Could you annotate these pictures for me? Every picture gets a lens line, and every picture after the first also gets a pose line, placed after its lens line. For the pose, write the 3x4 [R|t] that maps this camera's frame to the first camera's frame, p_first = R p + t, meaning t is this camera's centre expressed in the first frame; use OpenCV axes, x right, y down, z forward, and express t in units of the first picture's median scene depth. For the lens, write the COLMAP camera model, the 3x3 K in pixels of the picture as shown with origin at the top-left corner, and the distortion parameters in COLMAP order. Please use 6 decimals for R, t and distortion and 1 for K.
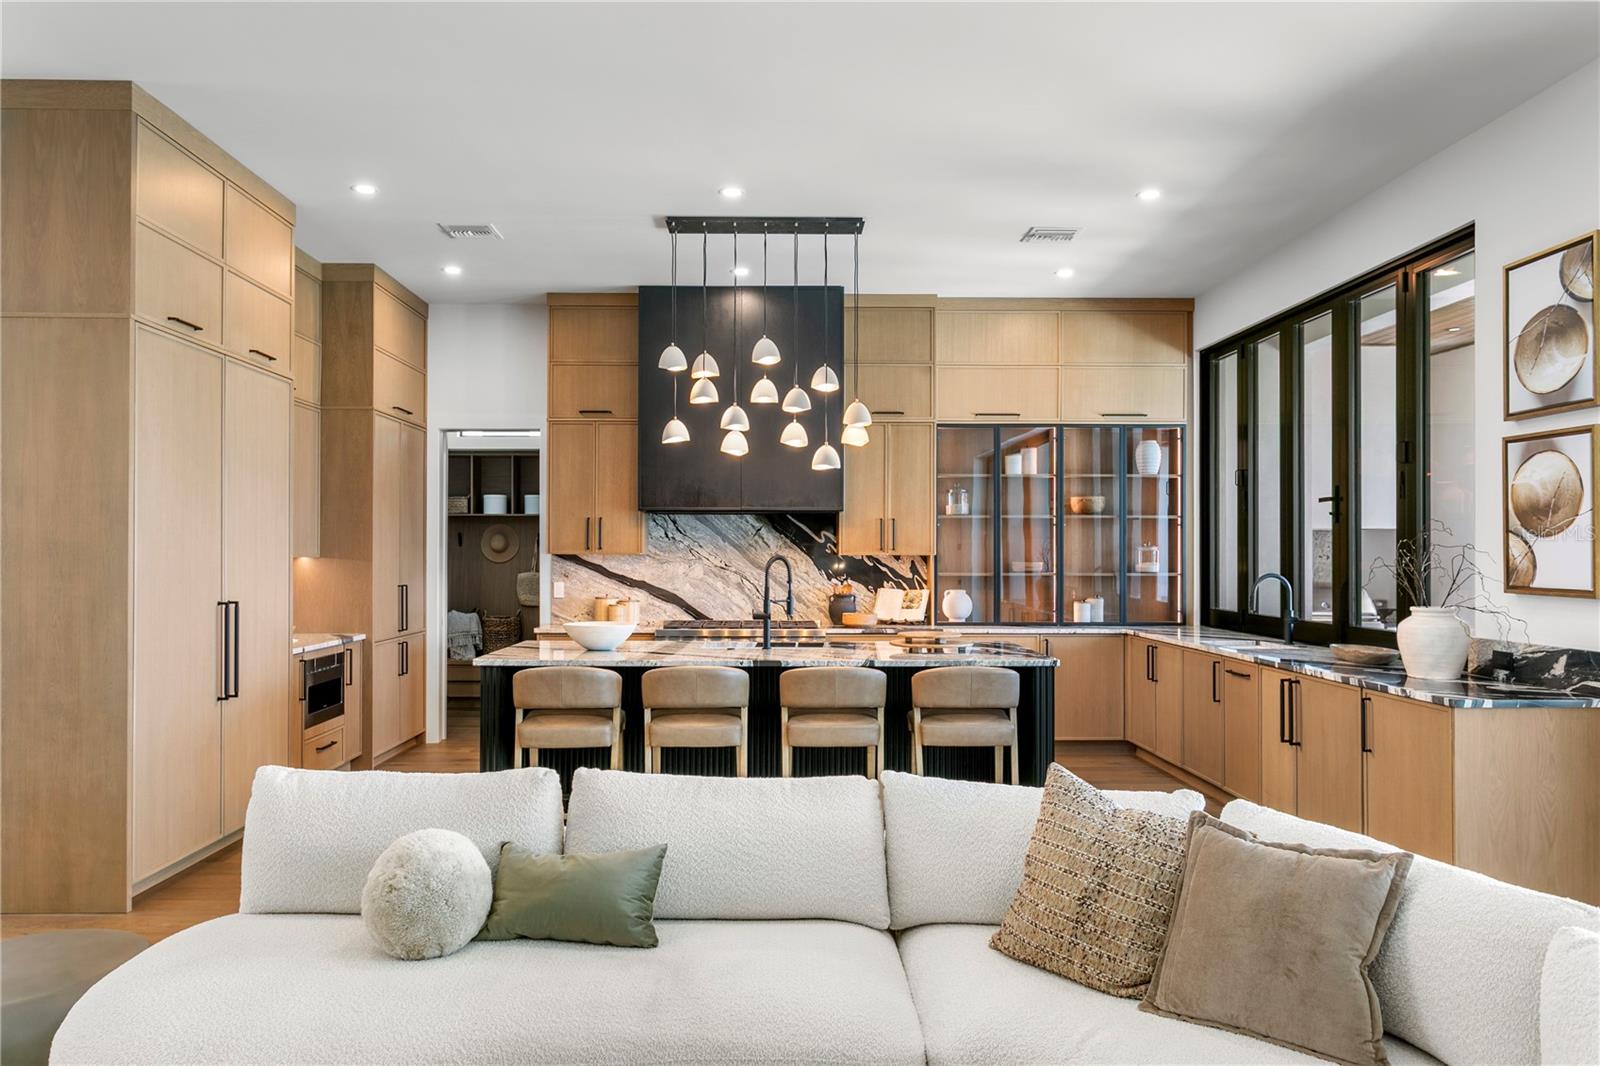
lens RADIAL K [[1077.8, 0, 771.5], [0, 1077.8, 545.1], [0, 0, 1]] dist [-0.001002, 0.002045]
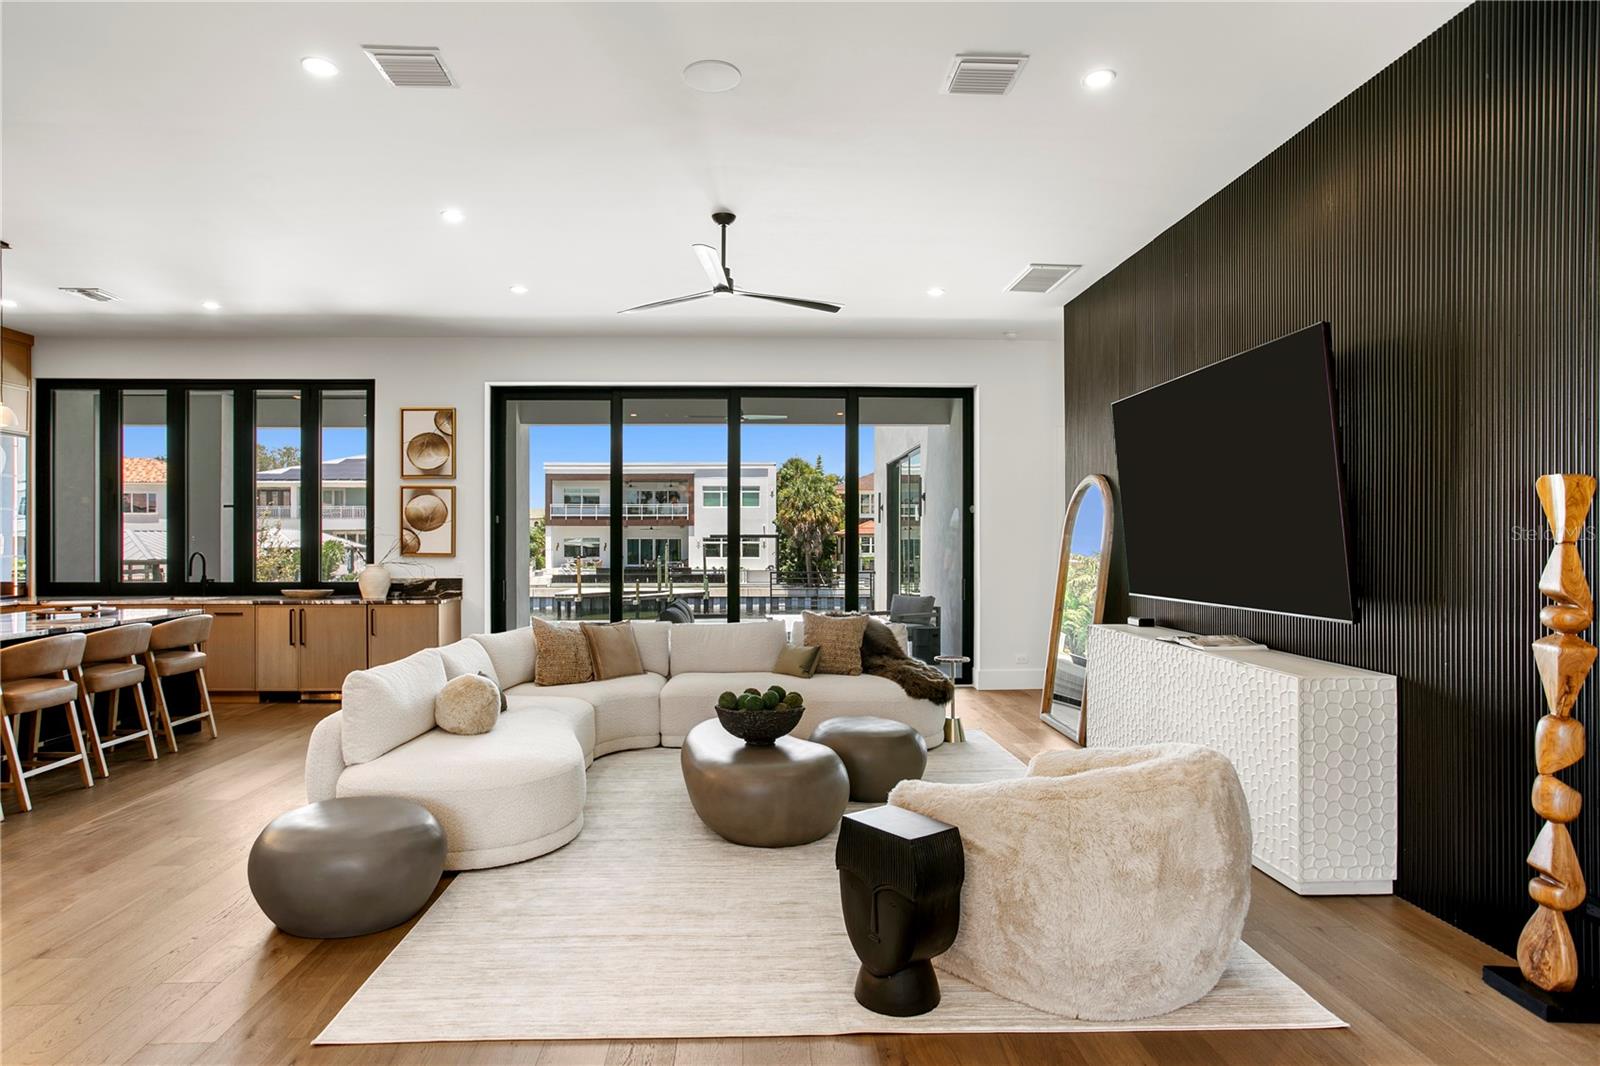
lens RADIAL K [[927.6, 0, 759.4], [0, 927.6, 541.7], [0, 0, 1]] dist [-0.023203, 0.039709]
pose [[-0.005770, -0.001847, 0.999982, -0.700010], [-0.005523, 0.999983, 0.001815, 0.004058], [-0.999968, -0.005513, -0.005780, 0.160372]]
